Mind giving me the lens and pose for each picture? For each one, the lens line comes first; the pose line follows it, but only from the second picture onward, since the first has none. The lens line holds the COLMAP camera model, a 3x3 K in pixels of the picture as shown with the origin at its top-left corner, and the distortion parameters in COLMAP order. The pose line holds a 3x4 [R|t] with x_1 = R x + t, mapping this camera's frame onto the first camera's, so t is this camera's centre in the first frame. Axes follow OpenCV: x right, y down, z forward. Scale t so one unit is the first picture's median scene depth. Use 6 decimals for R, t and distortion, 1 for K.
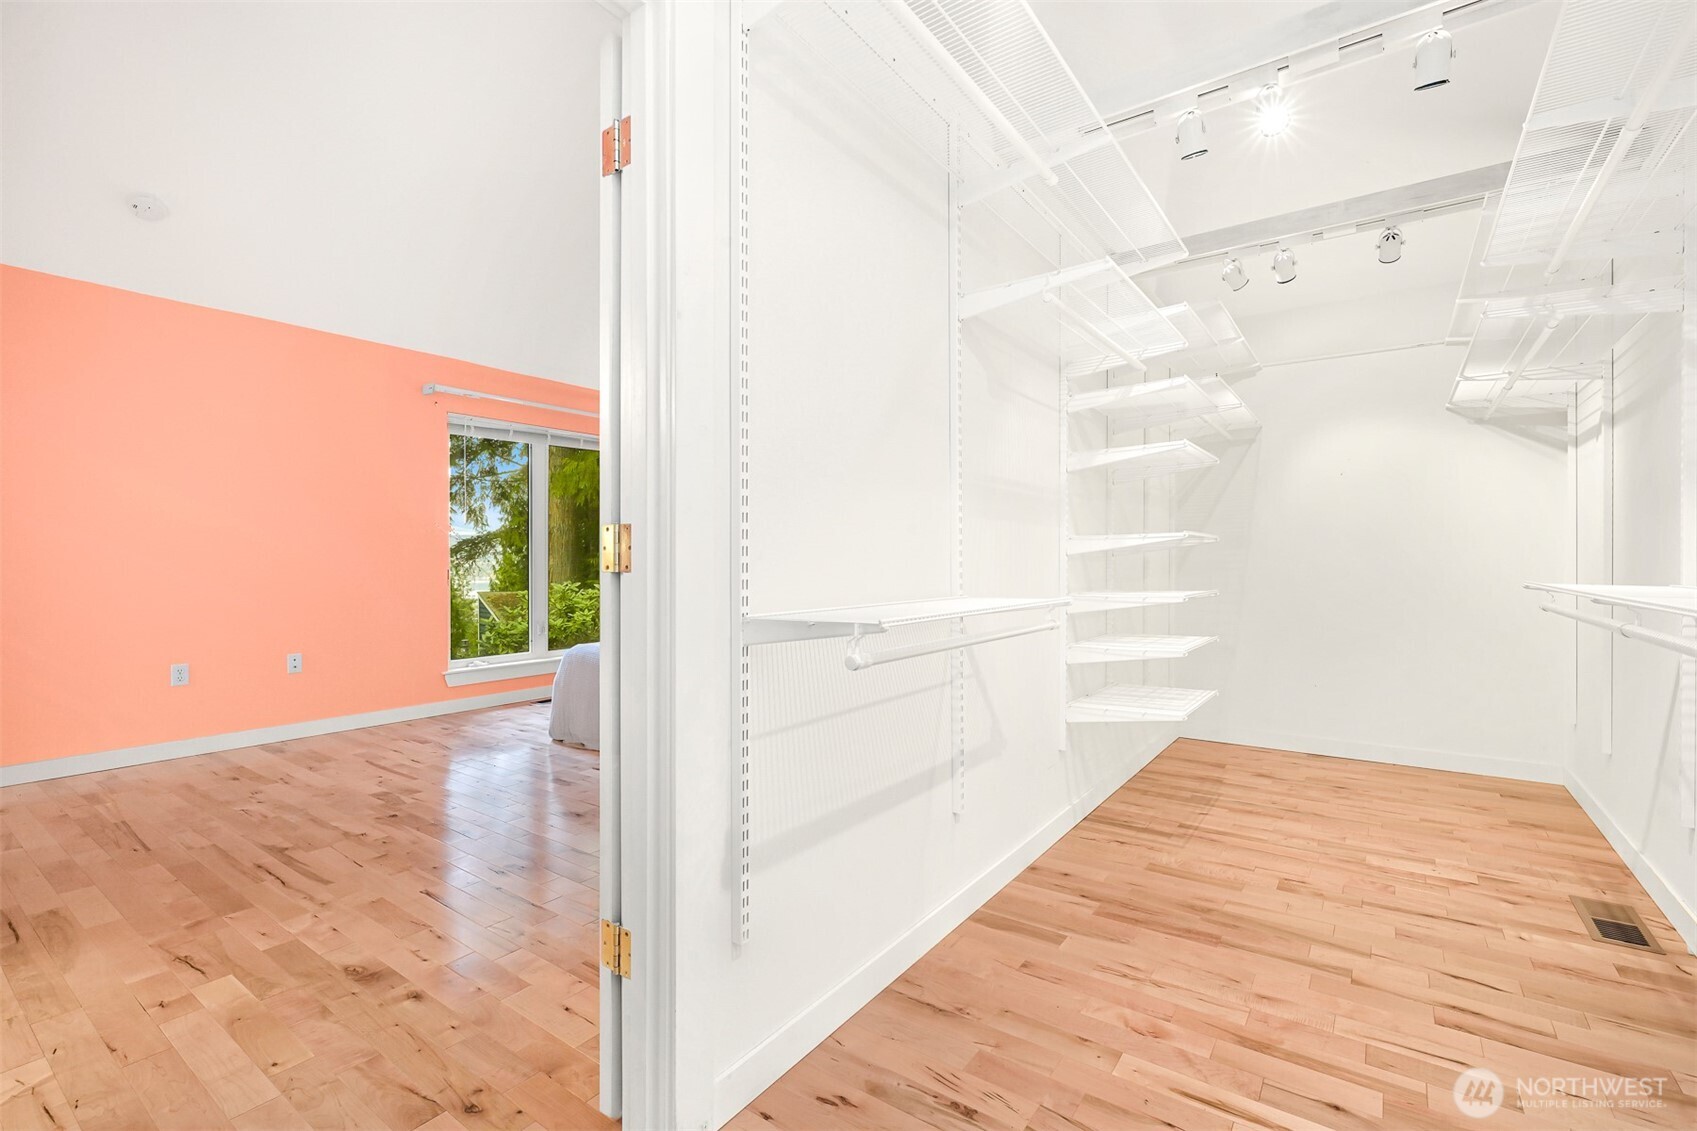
lens RADIAL K [[735.7, 0, 848.5], [0, 735.7, 565.5], [0, 0, 1]] dist [-0.000578, -0.000059]
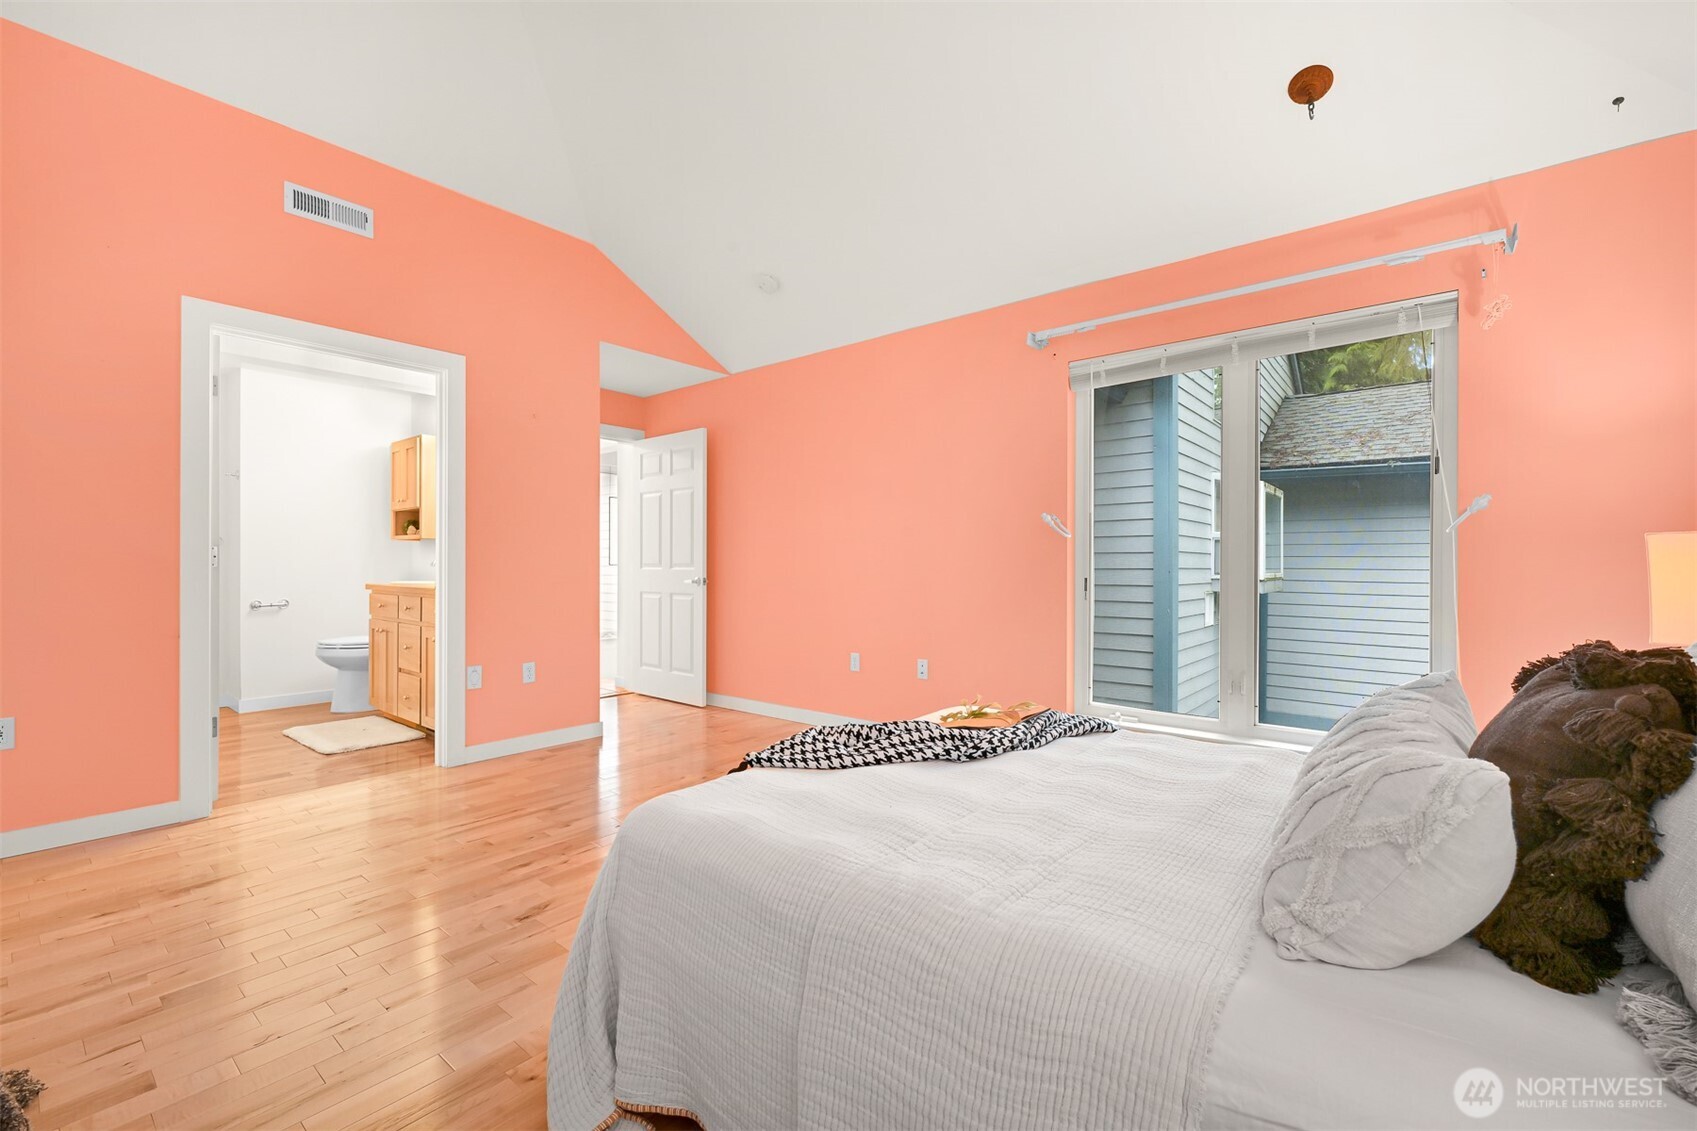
lens RADIAL K [[737.7, 0, 848.5], [0, 737.7, 565.5], [0, 0, 1]] dist [-0.000666, -0.000037]
pose [[-0.068549, 0.004288, -0.997639, 0.359055], [-0.015148, 0.999871, 0.005339, -0.014285], [0.997533, 0.015478, -0.068476, 1.499238]]
